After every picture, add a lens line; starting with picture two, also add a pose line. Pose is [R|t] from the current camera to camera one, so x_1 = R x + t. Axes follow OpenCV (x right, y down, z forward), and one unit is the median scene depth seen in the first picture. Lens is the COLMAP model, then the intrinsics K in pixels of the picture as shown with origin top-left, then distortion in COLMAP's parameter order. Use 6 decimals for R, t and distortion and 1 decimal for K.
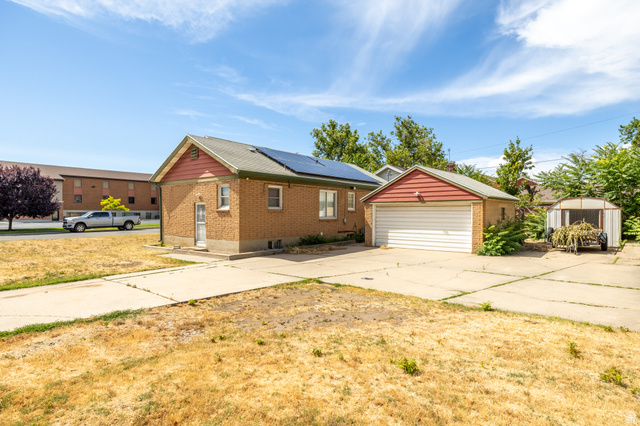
lens RADIAL K [[357.0, 0, 318.5], [0, 357.0, 213.4], [0, 0, 1]] dist [-0.001981, 0.004496]
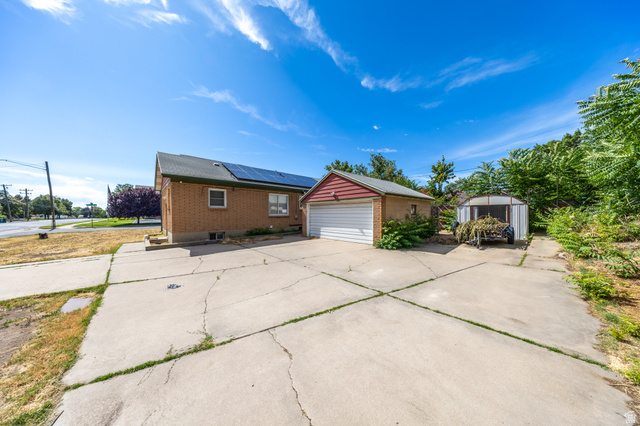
lens RADIAL K [[185.3, 0, 322.7], [0, 185.3, 213.2], [0, 0, 1]] dist [-0.005253, 0.000087]
pose [[0.990922, -0.008345, -0.134180, 0.312221], [0.007486, 0.999948, -0.006905, 0.013716], [0.134230, 0.005838, 0.990933, 0.373297]]
